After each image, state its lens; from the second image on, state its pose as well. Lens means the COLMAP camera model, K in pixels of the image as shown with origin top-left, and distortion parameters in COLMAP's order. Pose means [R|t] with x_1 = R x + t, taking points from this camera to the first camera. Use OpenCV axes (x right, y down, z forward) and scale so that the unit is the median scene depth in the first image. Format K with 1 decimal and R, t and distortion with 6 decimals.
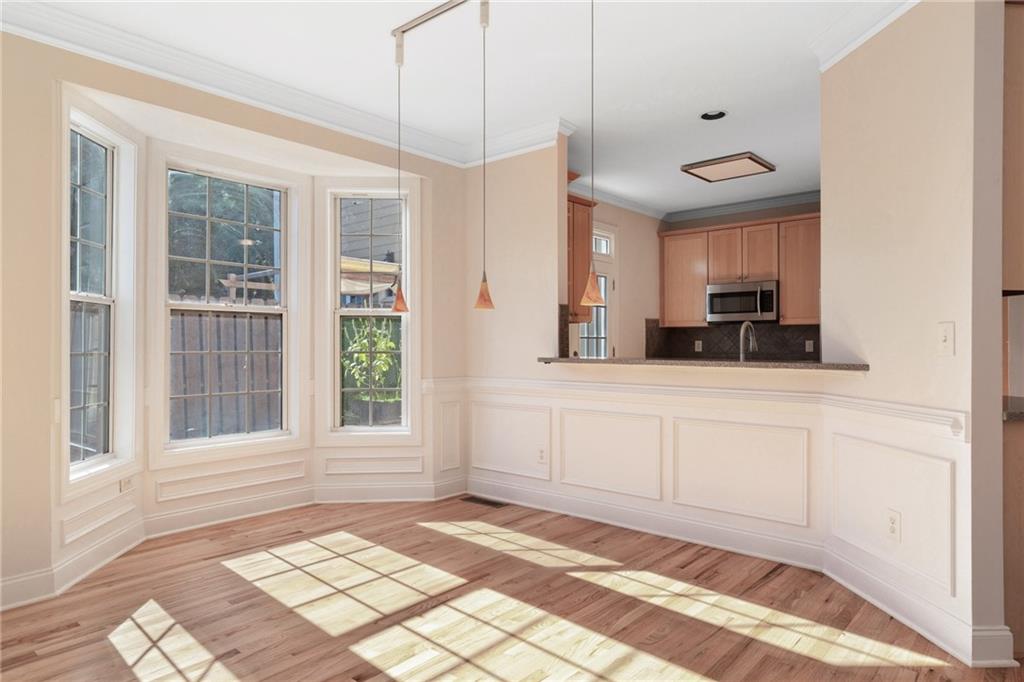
lens RADIAL K [[596.0, 0, 512.0], [0, 596.0, 341.0], [0, 0, 1]] dist [-0.001132, -0.000738]
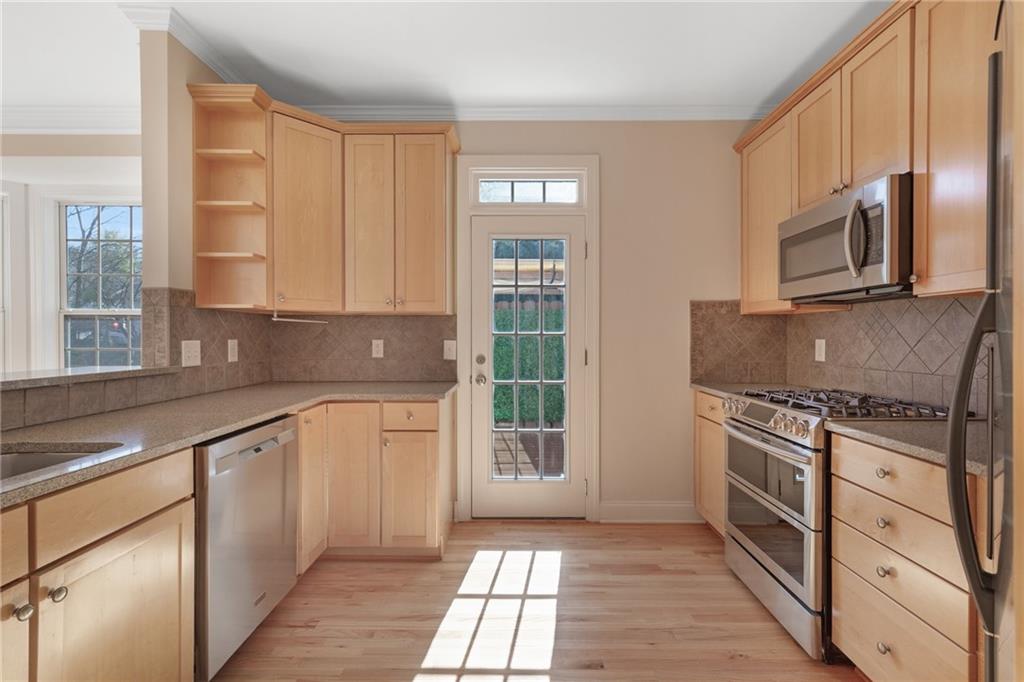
lens RADIAL K [[459.7, 0, 512.0], [0, 459.7, 341.0], [0, 0, 1]] dist [0.004259, 0.000148]
pose [[0.664872, 0.008369, -0.746910, 0.818223], [0.000829, 0.999928, 0.011942, -0.008198], [0.746956, -0.008559, 0.664818, 1.064370]]
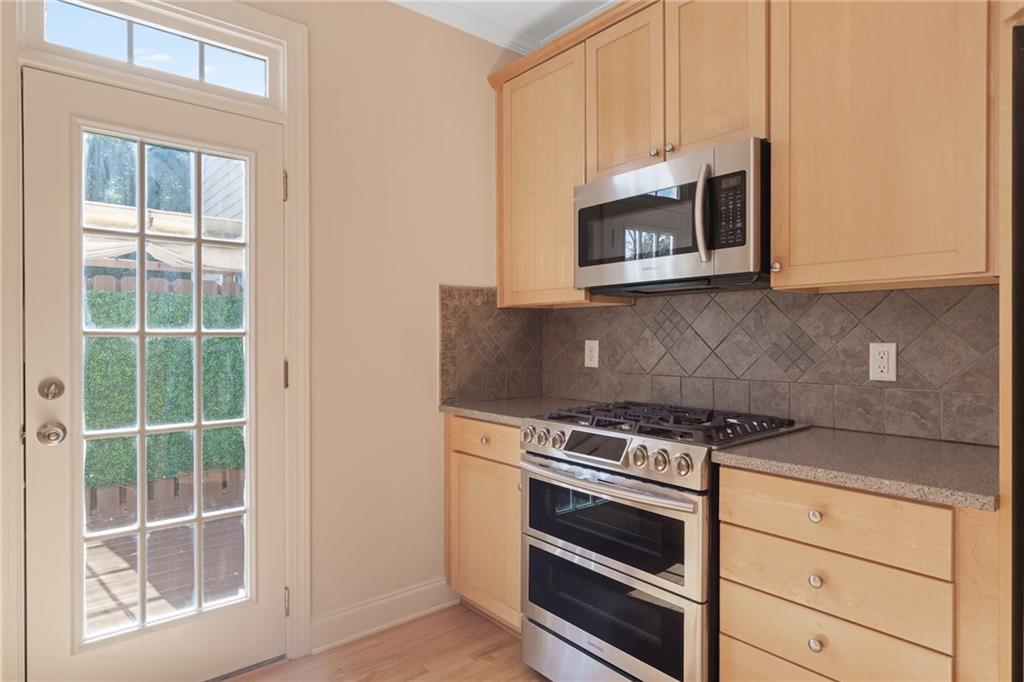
lens RADIAL K [[581.9, 0, 512.0], [0, 581.9, 341.0], [0, 0, 1]] dist [-0.001899, -0.000622]
pose [[0.989917, -0.000041, -0.141648, 0.602506], [0.001302, 0.999960, 0.008812, -0.007644], [0.141642, -0.008907, 0.989878, 1.156167]]
